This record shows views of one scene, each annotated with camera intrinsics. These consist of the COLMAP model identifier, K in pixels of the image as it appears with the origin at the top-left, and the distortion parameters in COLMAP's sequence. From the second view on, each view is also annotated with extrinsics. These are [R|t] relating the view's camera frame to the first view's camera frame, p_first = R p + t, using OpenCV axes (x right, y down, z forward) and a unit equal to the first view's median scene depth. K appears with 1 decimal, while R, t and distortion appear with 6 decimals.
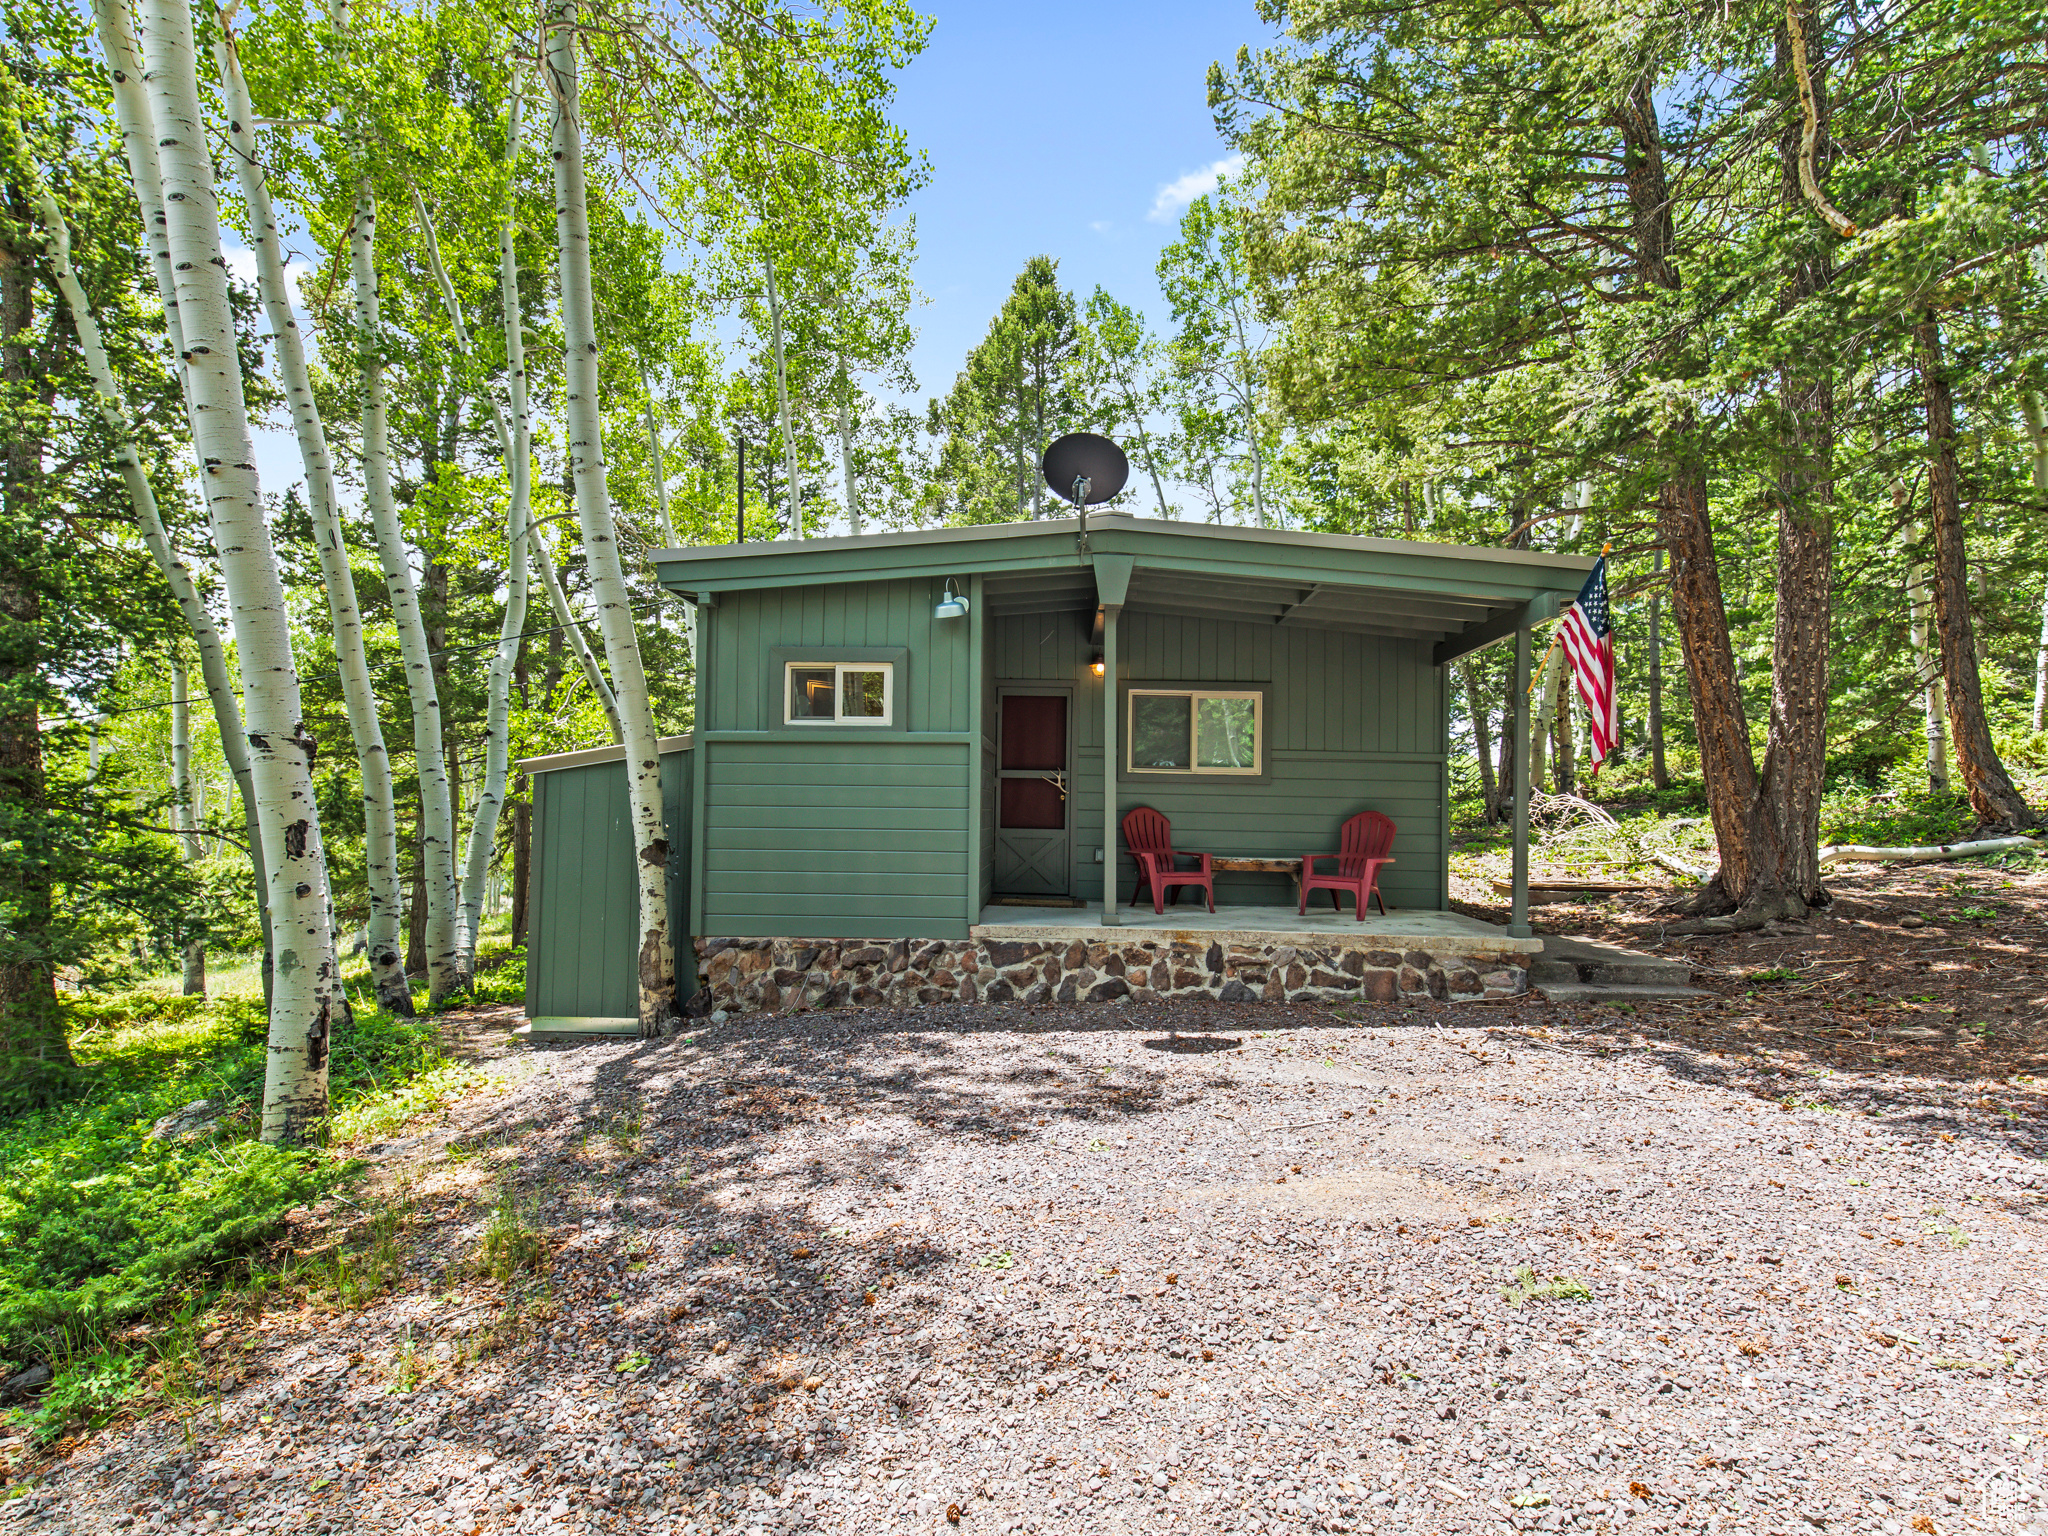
lens RADIAL K [[1069.7, 0, 1025.3], [0, 1069.7, 778.9], [0, 0, 1]] dist [0.001244, -0.000487]
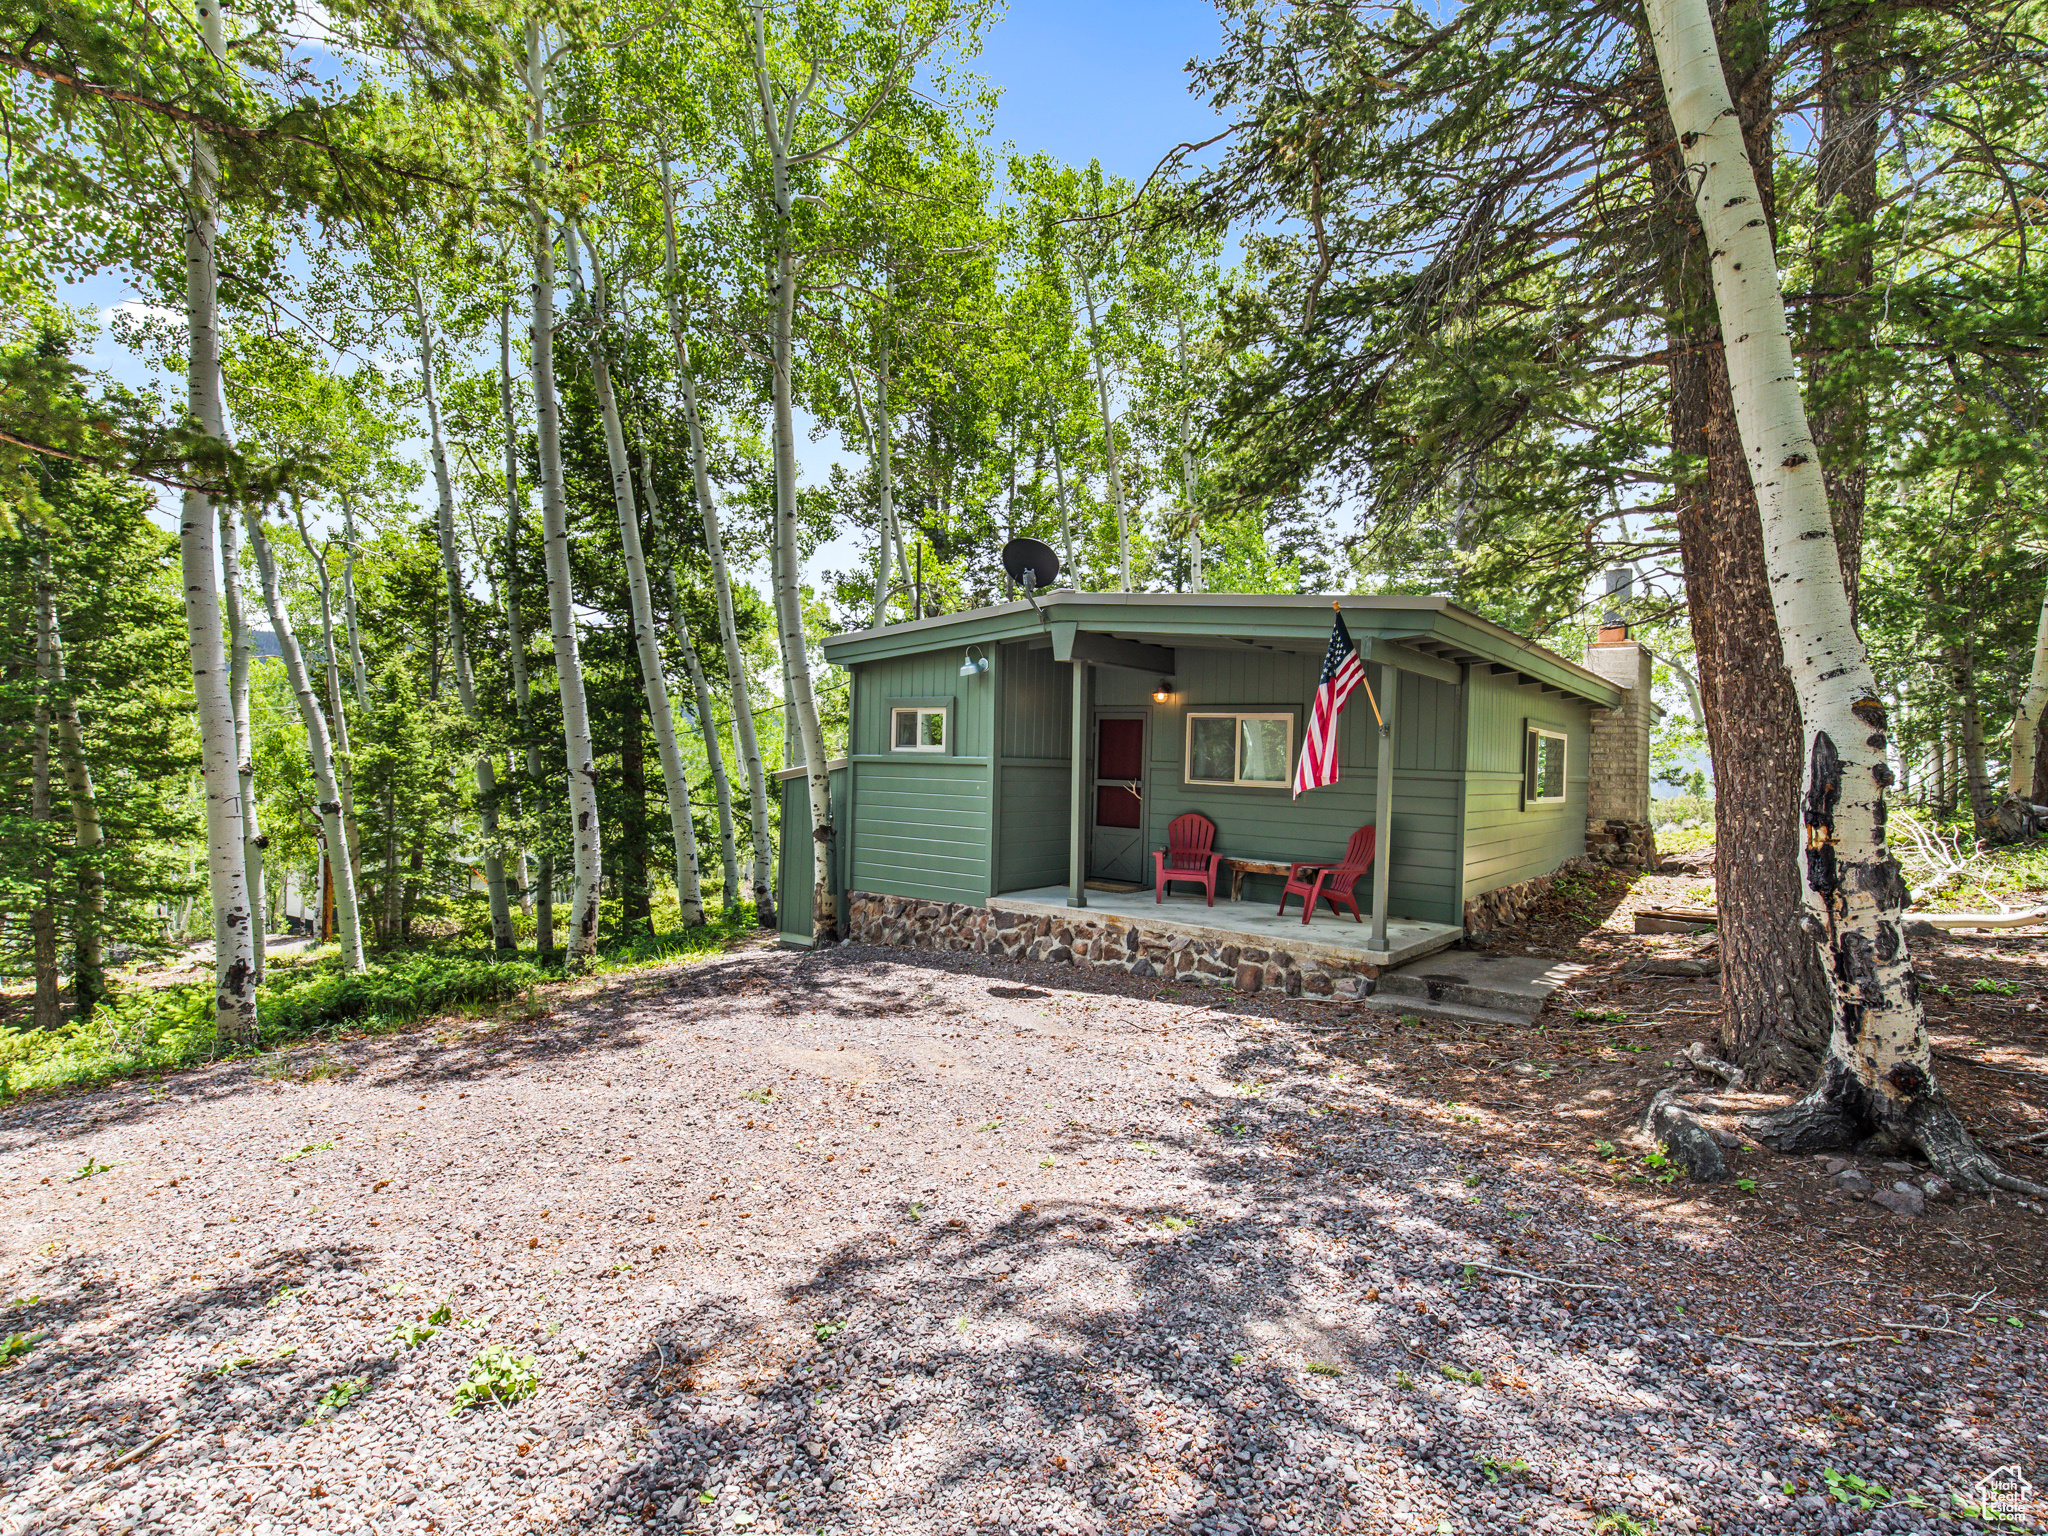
lens RADIAL K [[1113.1, 0, 1018.3], [0, 1113.1, 771.2], [0, 0, 1]] dist [-0.005112, -0.000180]
pose [[0.800001, 0.015350, -0.599802, 0.854222], [0.000913, 0.999640, 0.026800, -0.065211], [0.599998, -0.021988, 0.799699, -0.120715]]
